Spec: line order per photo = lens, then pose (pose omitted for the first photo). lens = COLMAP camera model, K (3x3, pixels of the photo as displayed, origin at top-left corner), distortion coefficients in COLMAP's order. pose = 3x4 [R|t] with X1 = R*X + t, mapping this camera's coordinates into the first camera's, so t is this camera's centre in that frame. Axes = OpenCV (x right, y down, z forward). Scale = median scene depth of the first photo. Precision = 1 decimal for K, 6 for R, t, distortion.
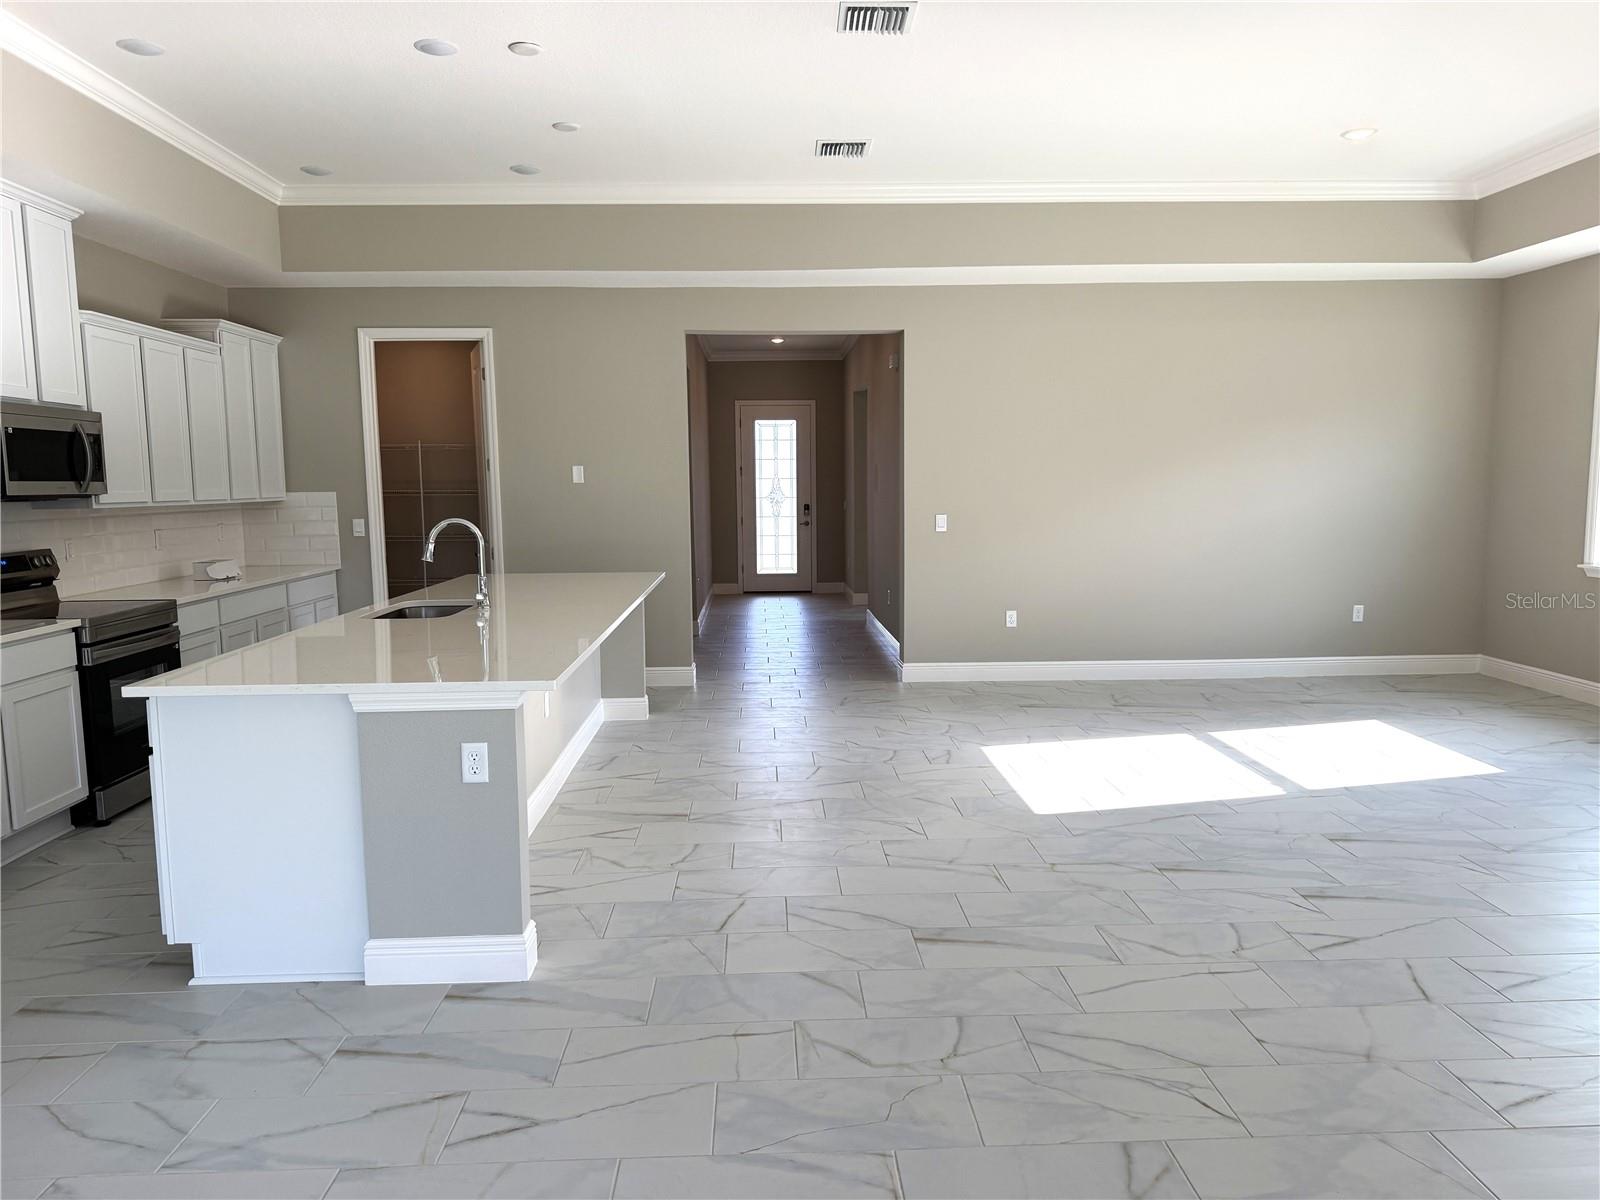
lens RADIAL K [[1123.4, 0, 801.7], [0, 1123.4, 614.4], [0, 0, 1]] dist [0.077139, -0.104926]
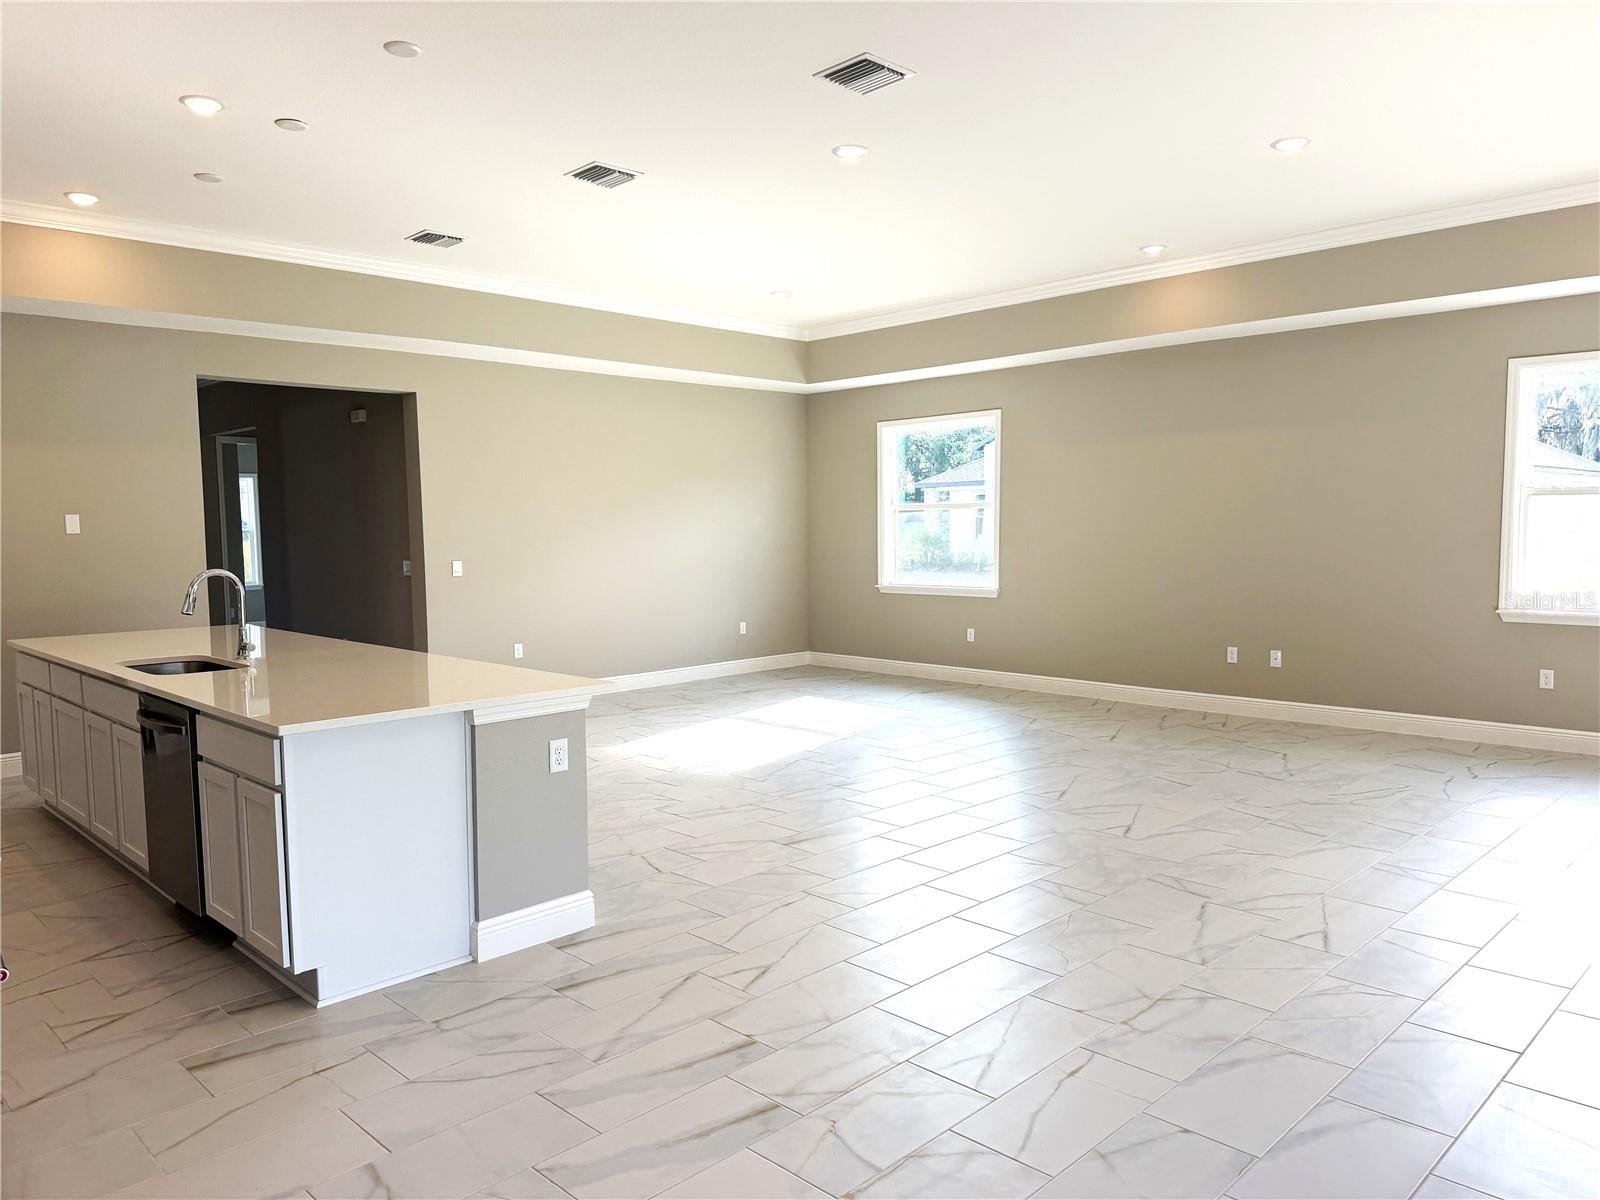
lens RADIAL K [[1115.2, 0, 802.5], [0, 1115.2, 611.9], [0, 0, 1]] dist [0.182909, -0.330250]
pose [[0.731926, -0.051063, 0.679468, -0.566968], [0.083301, 0.996414, -0.014850, 0.008917], [-0.676273, 0.067469, 0.733555, -0.061753]]
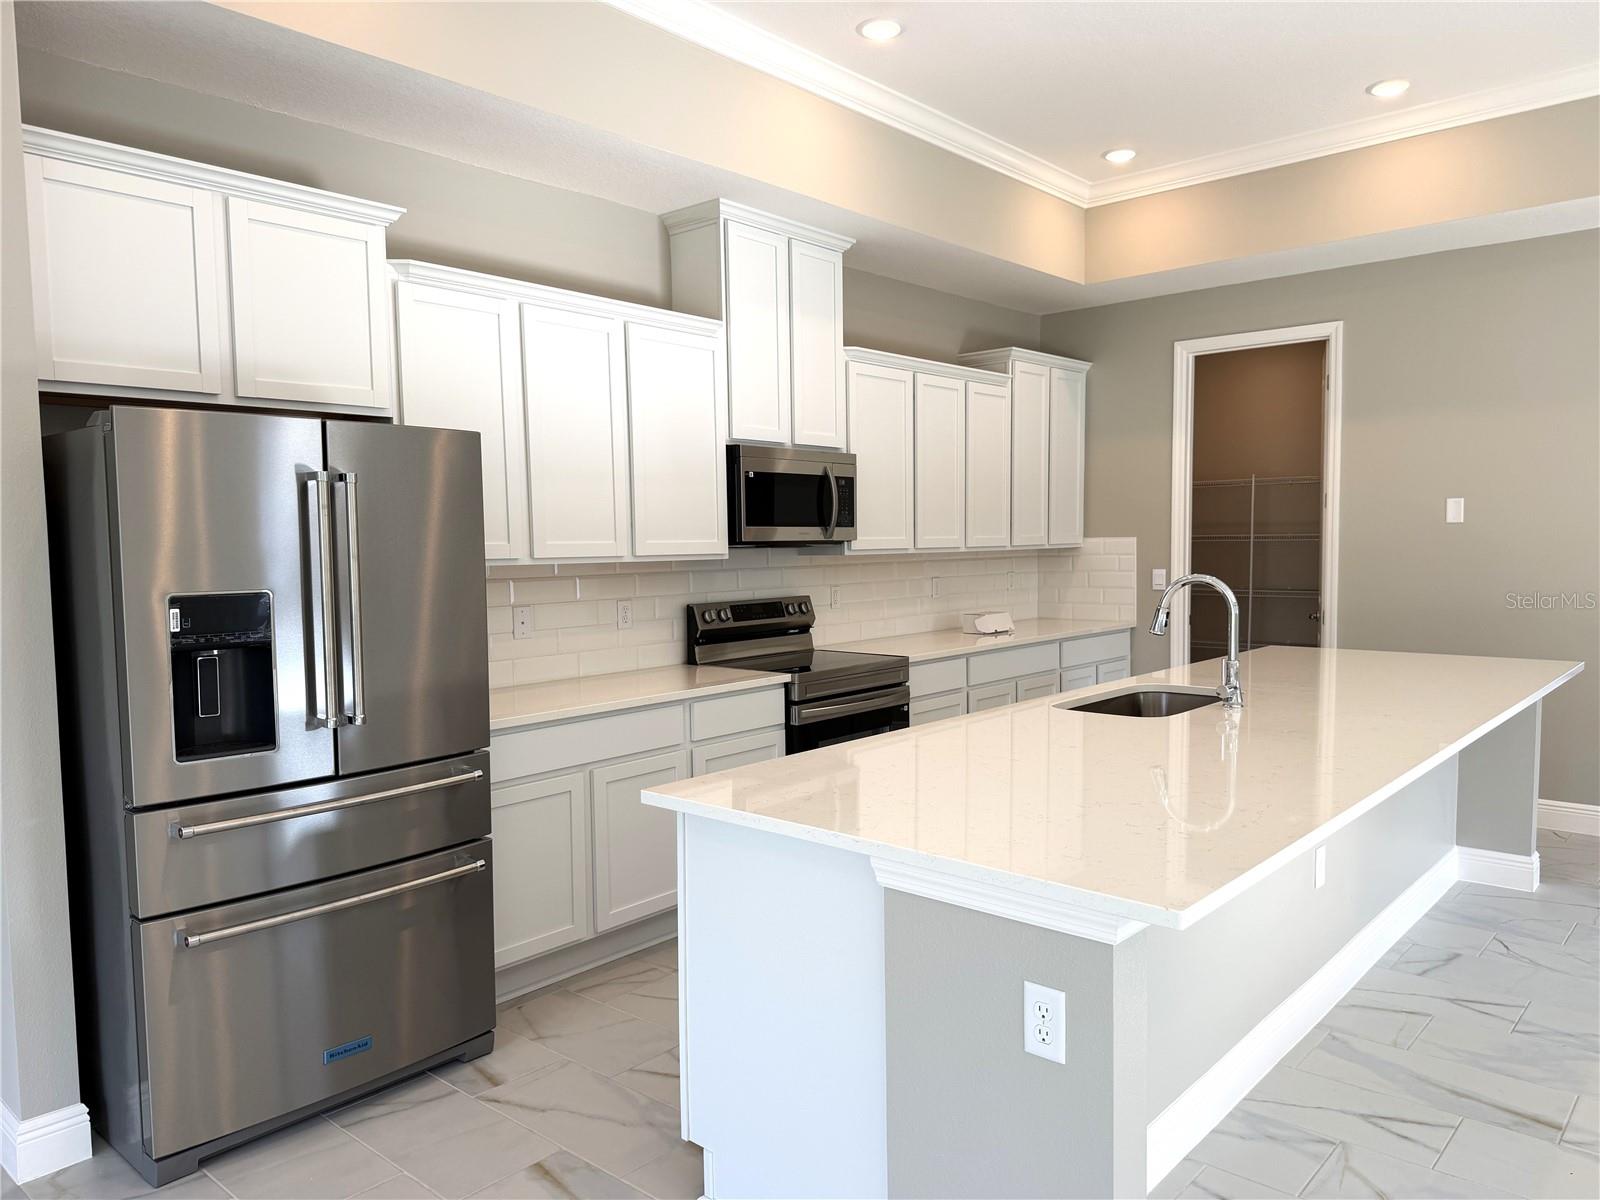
lens RADIAL K [[1115.2, 0, 802.5], [0, 1115.2, 611.9], [0, 0, 1]] dist [0.182909, -0.330250]
pose [[0.721617, 0.046460, -0.690732, 0.000582], [-0.075101, 0.997111, -0.011393, -0.033032], [0.688207, 0.060096, 0.723022, 0.308289]]
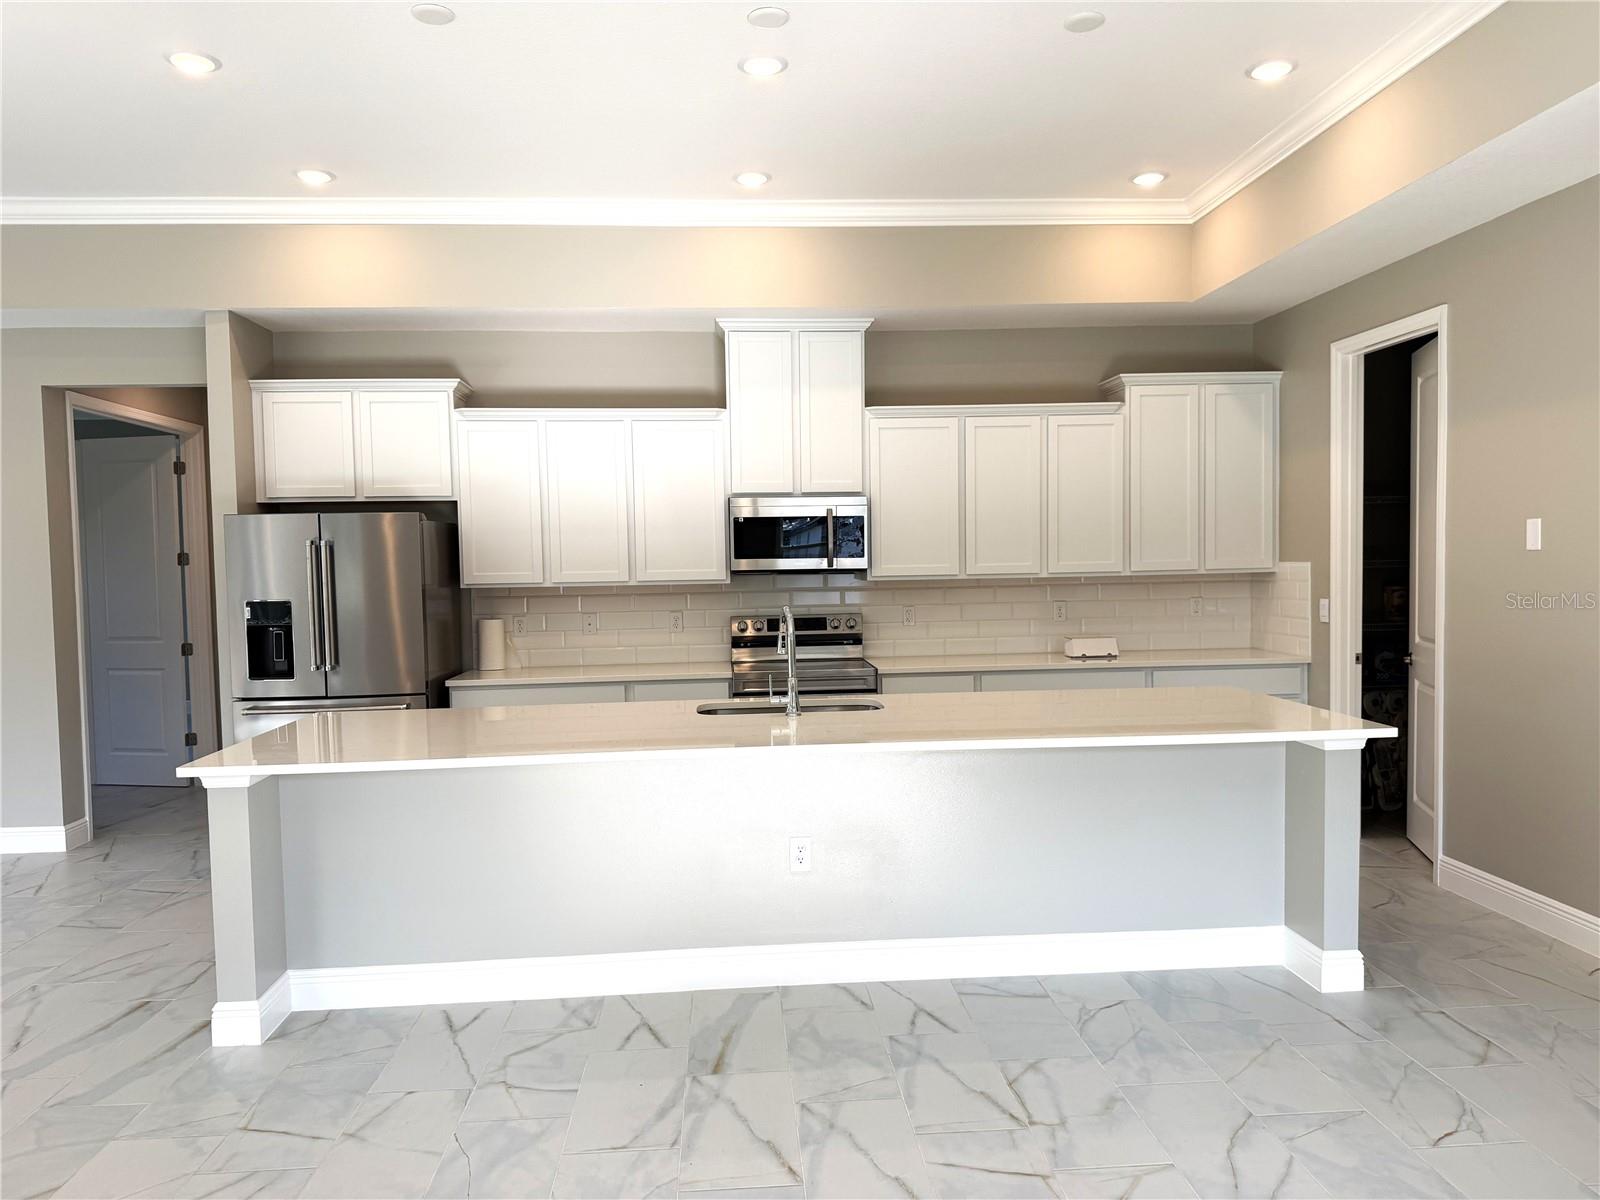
lens RADIAL K [[1115.2, 0, 802.5], [0, 1115.2, 611.9], [0, 0, 1]] dist [0.182909, -0.330250]
pose [[0.031333, 0.059387, -0.997743, 0.502508], [-0.099010, 0.993508, 0.056025, -0.120812], [0.994593, 0.097031, 0.037010, 0.917455]]
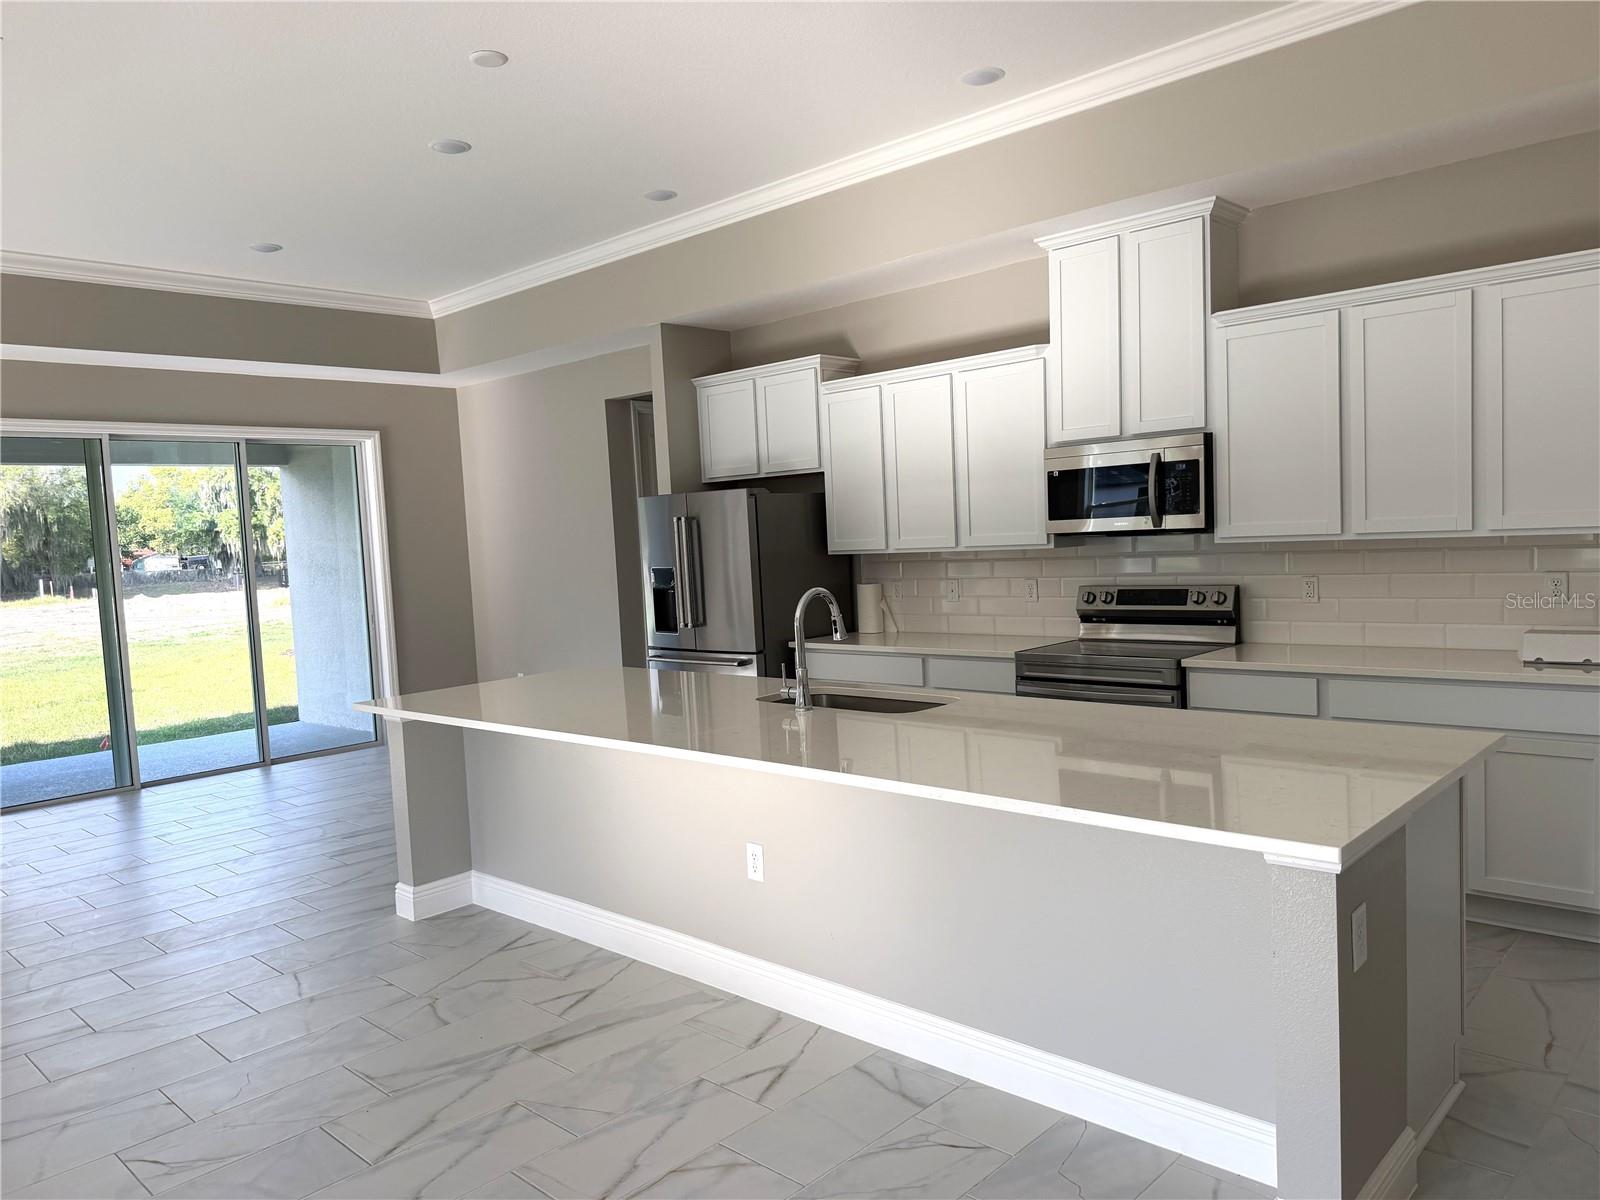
lens RADIAL K [[1123.4, 0, 801.7], [0, 1123.4, 614.4], [0, 0, 1]] dist [0.077139, -0.104926]
pose [[-0.711517, 0.099238, -0.695626, 0.212059], [-0.024463, 0.985878, 0.165667, -0.179423], [0.702243, 0.134892, -0.699041, 1.424193]]
